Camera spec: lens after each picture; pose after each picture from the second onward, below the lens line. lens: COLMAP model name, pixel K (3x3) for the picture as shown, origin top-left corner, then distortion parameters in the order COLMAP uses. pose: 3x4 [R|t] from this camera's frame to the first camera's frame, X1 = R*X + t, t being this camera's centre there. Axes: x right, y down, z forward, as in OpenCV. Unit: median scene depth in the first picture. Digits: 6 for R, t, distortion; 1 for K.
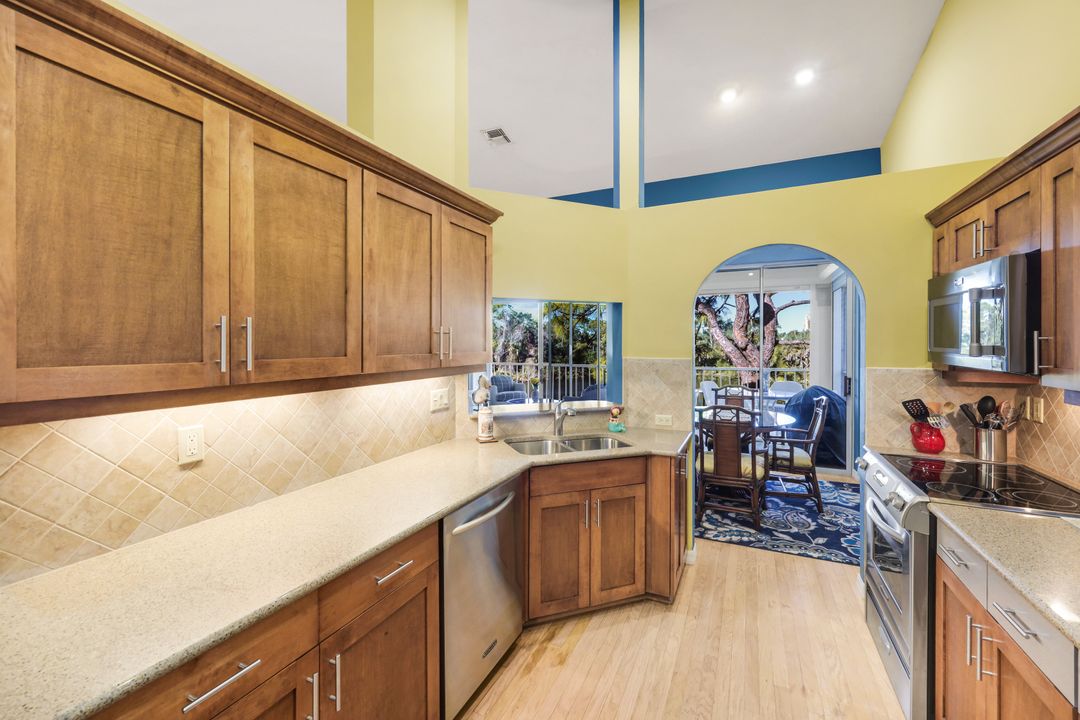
lens RADIAL K [[444.2, 0, 539.1], [0, 444.2, 345.2], [0, 0, 1]] dist [-0.000516, 0.000138]
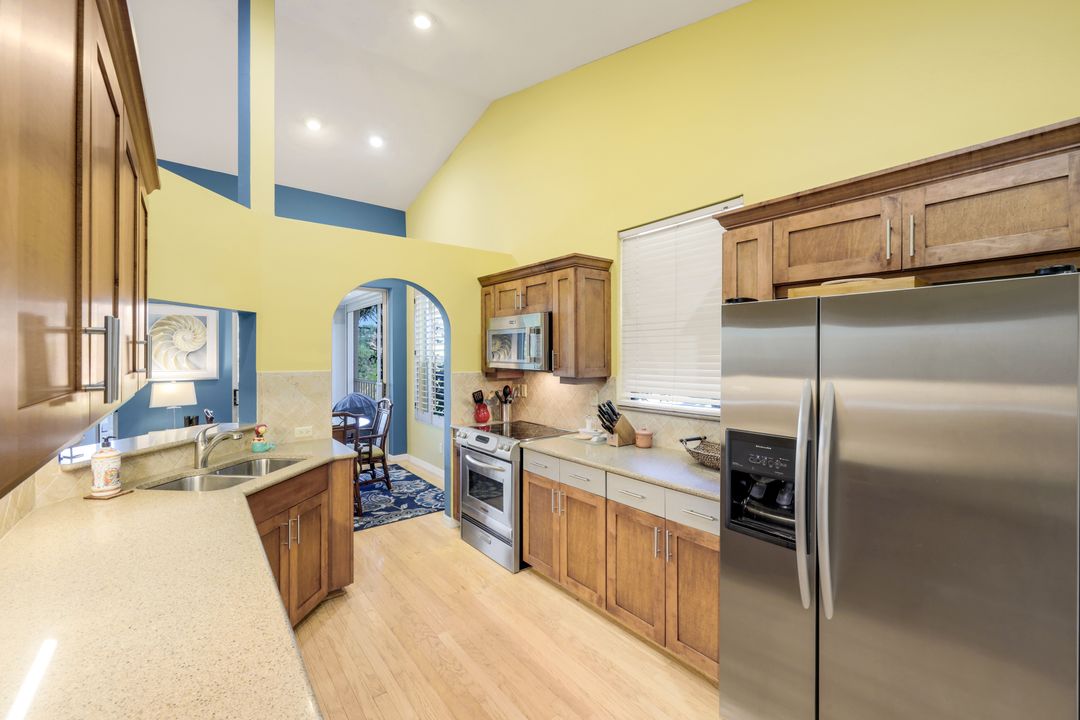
lens RADIAL K [[440.2, 0, 542.2], [0, 440.2, 356.3], [0, 0, 1]] dist [0.001110, 0.000274]
pose [[0.430891, 0.000012, 0.902404, -0.399044], [0.005262, 0.999983, -0.002526, 0.000976], [-0.902389, 0.005836, 0.430883, 0.072455]]
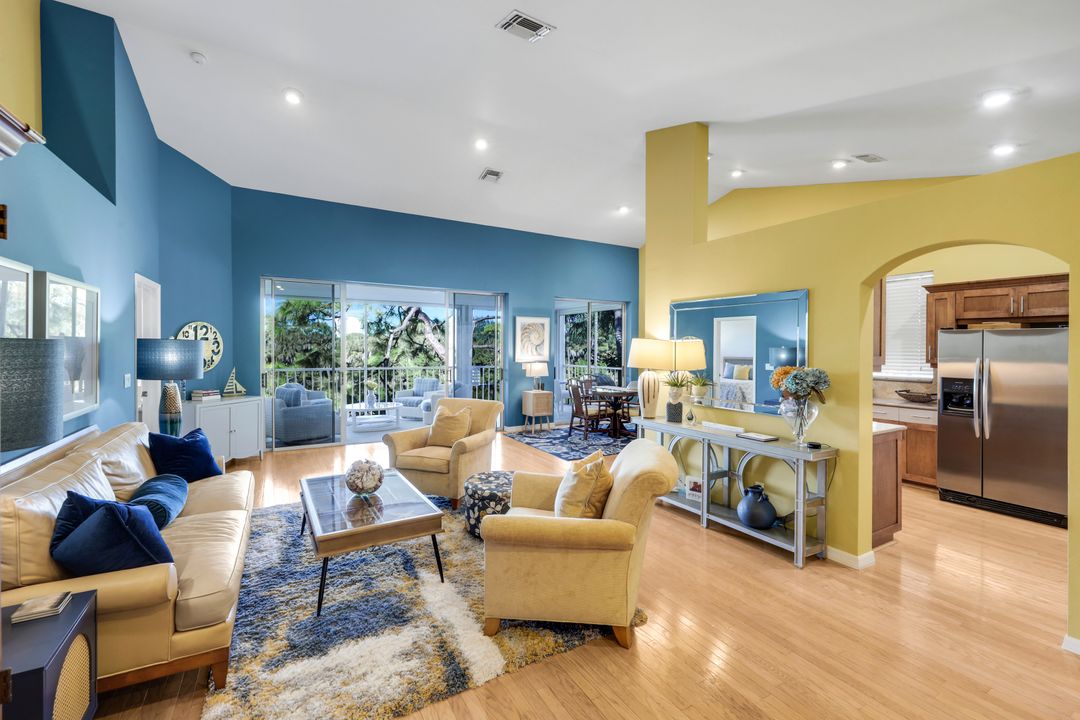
lens RADIAL K [[456.5, 0, 537.5], [0, 456.5, 348.8], [0, 0, 1]] dist [0.000765, 0.000181]
pose [[0.564763, -0.001144, 0.825253, -1.946660], [0.000347, 0.999999, 0.001149, -0.006222], [-0.825253, -0.000363, 0.564763, 0.379086]]
